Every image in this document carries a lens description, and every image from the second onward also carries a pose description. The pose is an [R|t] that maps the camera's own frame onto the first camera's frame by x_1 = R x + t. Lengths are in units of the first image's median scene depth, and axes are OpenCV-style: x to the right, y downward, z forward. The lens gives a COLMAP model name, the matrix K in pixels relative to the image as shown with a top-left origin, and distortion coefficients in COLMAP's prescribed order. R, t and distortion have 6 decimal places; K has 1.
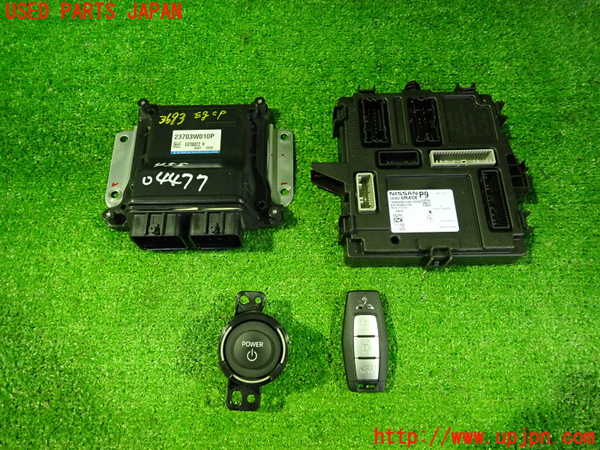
lens RADIAL K [[437.1, 0, 299.3], [0, 437.1, 225.0], [0, 0, 1]] dist [0.001480, 0.000105]
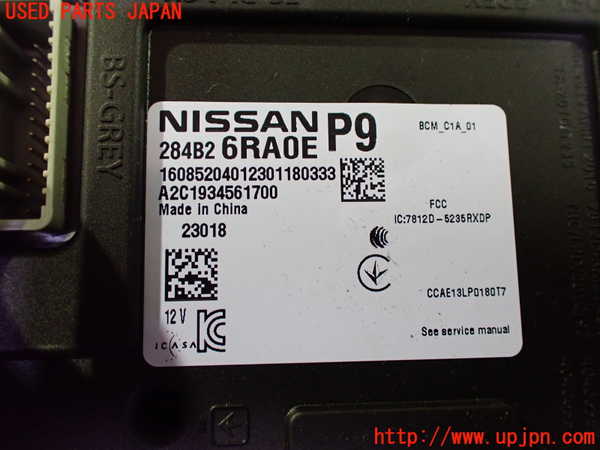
lens RADIAL K [[522.7, 0, 300.2], [0, 522.7, 225.3], [0, 0, 1]] dist [-0.002407, -0.000710]
pose [[0.997113, 0.002769, 0.075886, 0.256009], [-0.023400, 0.961912, 0.272358, -0.093436], [-0.072241, -0.273347, 0.959199, 0.810693]]
